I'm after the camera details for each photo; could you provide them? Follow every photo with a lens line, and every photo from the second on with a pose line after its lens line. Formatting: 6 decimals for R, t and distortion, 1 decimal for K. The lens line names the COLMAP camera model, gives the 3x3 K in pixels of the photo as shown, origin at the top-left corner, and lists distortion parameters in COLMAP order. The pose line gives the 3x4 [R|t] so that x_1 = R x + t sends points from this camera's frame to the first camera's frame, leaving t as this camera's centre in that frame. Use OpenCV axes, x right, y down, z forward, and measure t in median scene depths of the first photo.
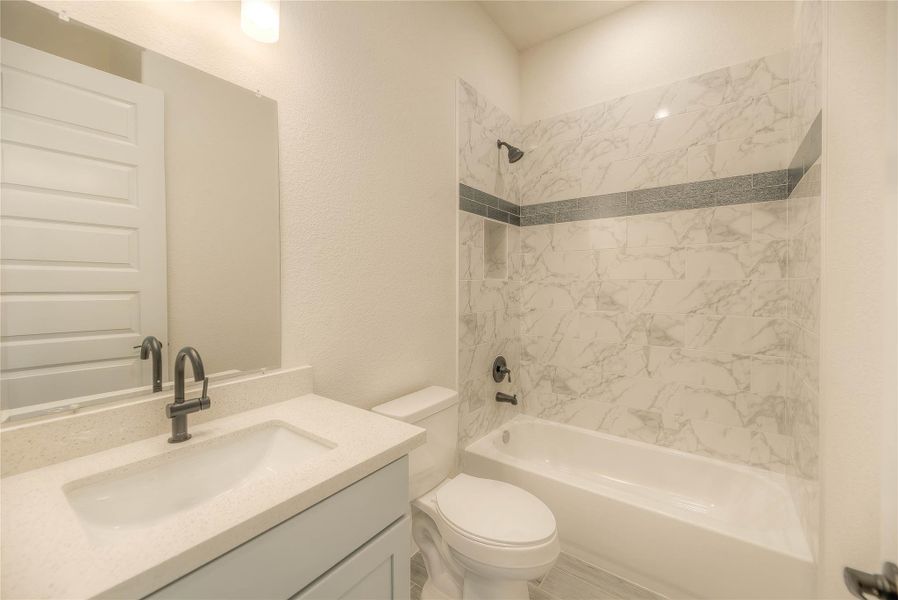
lens RADIAL K [[371.3, 0, 450.0], [0, 371.3, 276.1], [0, 0, 1]] dist [0.000819, -0.000022]
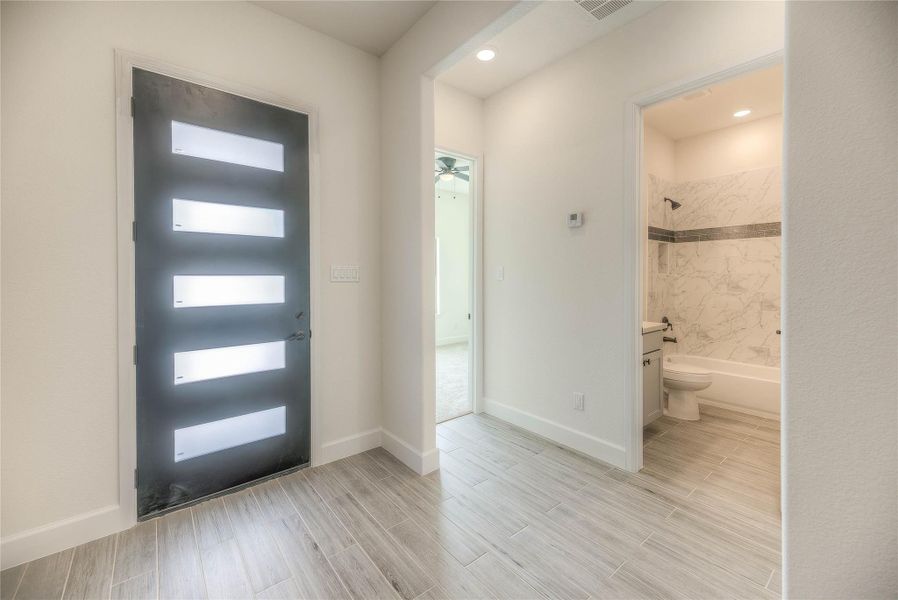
lens RADIAL K [[371.3, 0, 450.0], [0, 371.3, 276.1], [0, 0, 1]] dist [0.000819, -0.000022]
pose [[0.968250, -0.005280, -0.249927, -0.429991], [0.008846, 0.999874, 0.013149, -0.014309], [0.249826, -0.014942, 0.968175, -1.014212]]
